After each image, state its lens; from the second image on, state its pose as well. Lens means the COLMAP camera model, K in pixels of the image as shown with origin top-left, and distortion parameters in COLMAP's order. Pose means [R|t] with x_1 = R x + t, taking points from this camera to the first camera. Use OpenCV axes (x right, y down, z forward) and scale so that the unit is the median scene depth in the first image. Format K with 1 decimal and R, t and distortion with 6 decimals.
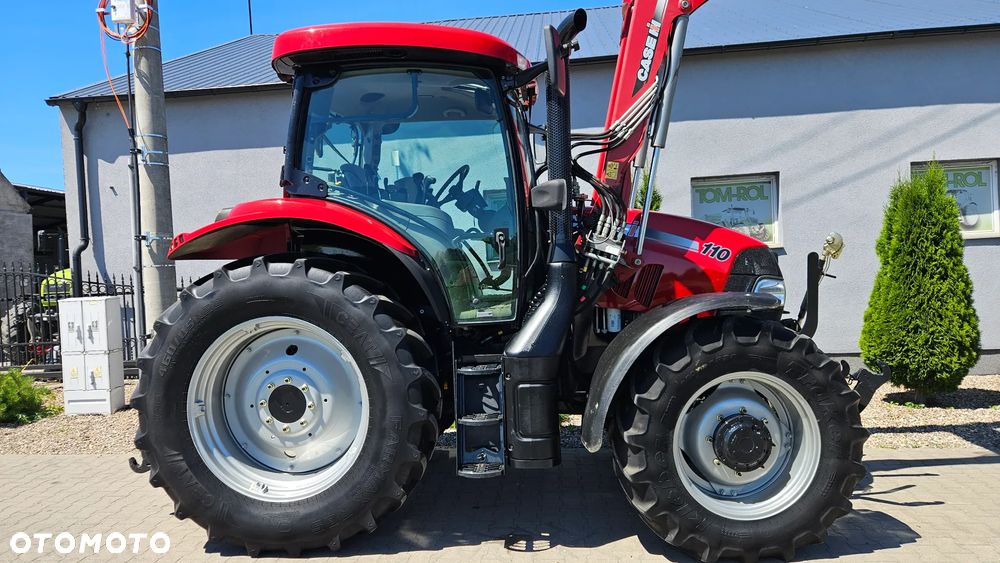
lens RADIAL K [[666.2, 0, 493.8], [0, 666.2, 281.6], [0, 0, 1]] dist [0.079058, -0.066650]
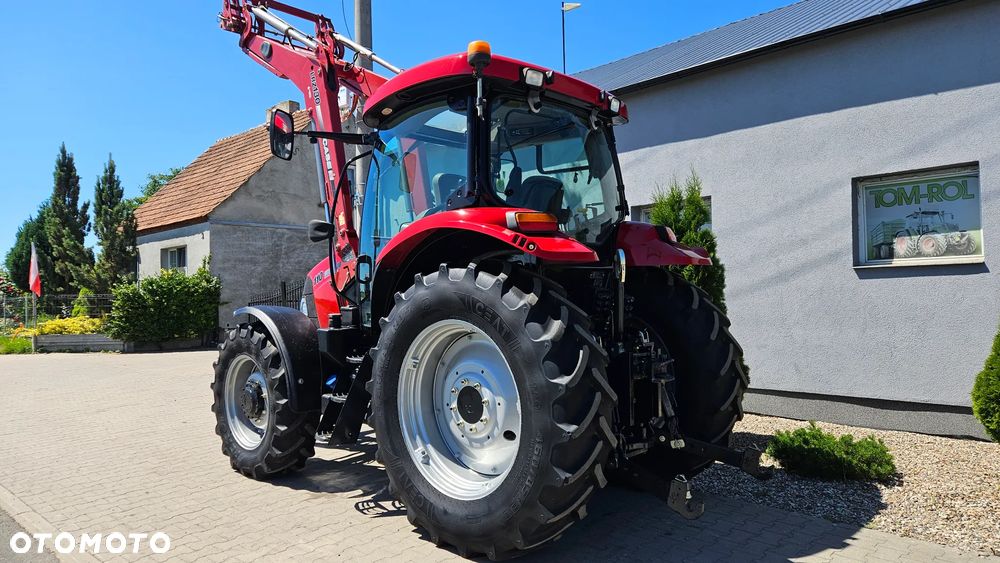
lens RADIAL K [[666.2, 0, 493.0], [0, 666.2, 280.9], [0, 0, 1]] dist [0.079058, -0.066650]
pose [[0.784566, 0.015684, -0.619847, 0.691531], [-0.026037, 0.999632, -0.007663, -0.015800], [0.619499, 0.022152, 0.784685, 0.117386]]
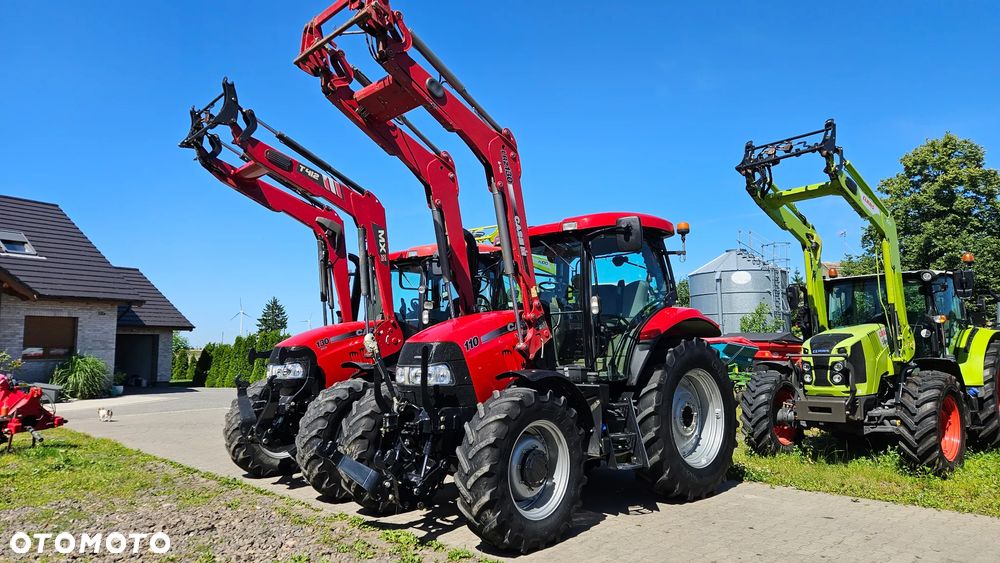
lens RADIAL K [[666.2, 0, 490.8], [0, 666.2, 272.3], [0, 0, 1]] dist [0.079058, -0.066650]
pose [[0.675856, 0.105826, 0.729397, -0.861674], [0.012646, 0.987827, -0.155038, 0.028992], [-0.736926, 0.114008, 0.666290, 0.056226]]
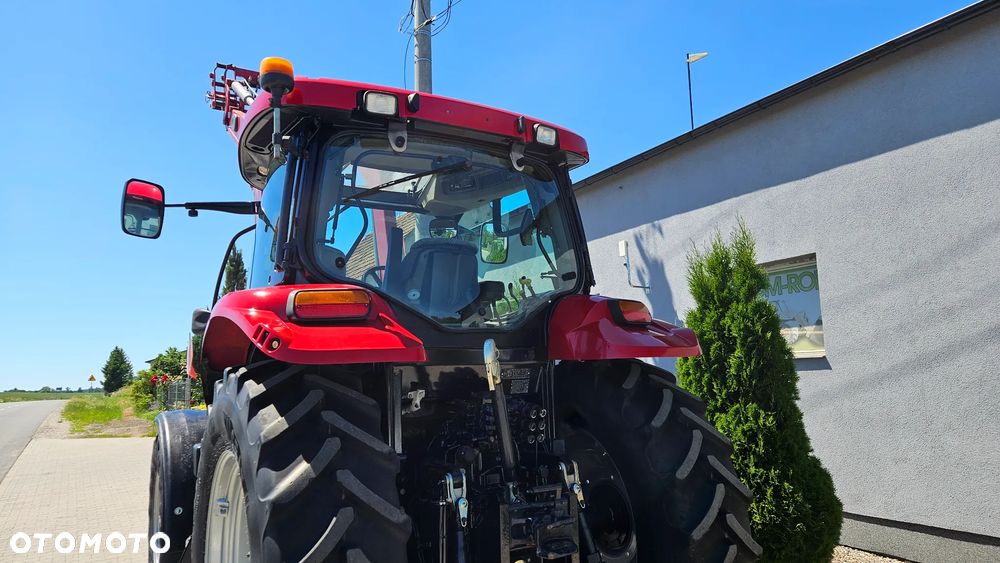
lens RADIAL K [[666.2, 0, 494.2], [0, 666.2, 289.8], [0, 0, 1]] dist [0.079058, -0.066650]
pose [[0.589453, -0.074933, -0.804320, 0.733145], [-0.012350, 0.994736, -0.101724, -0.044200], [0.807708, 0.069895, 0.585425, 0.467829]]
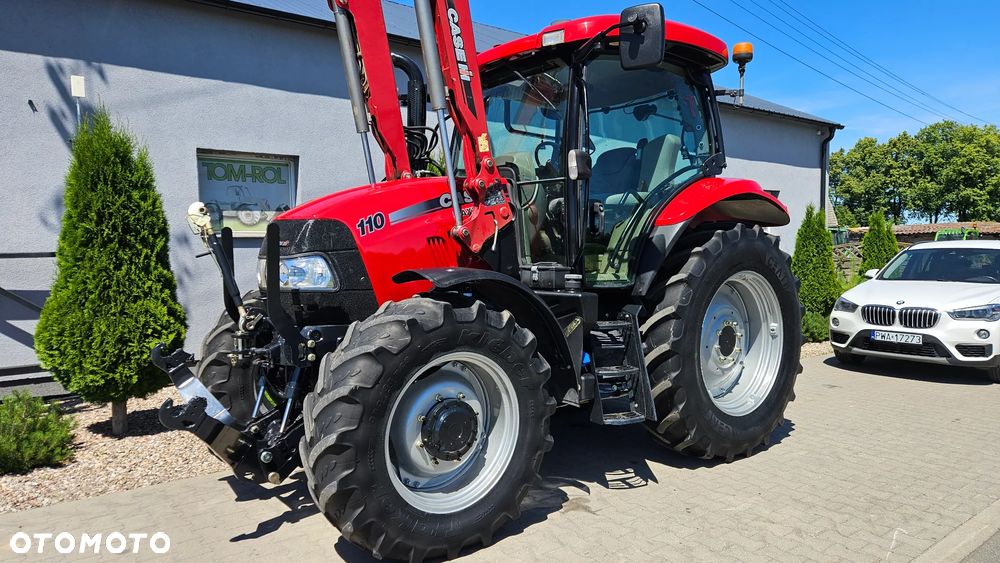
lens RADIAL K [[666.2, 0, 502.0], [0, 666.2, 290.3], [0, 0, 1]] dist [0.079058, -0.066650]
pose [[0.724726, -0.007061, 0.689001, -0.480192], [-0.007665, 0.999803, 0.018309, 0.028077], [-0.688994, -0.018550, 0.724529, 0.224866]]
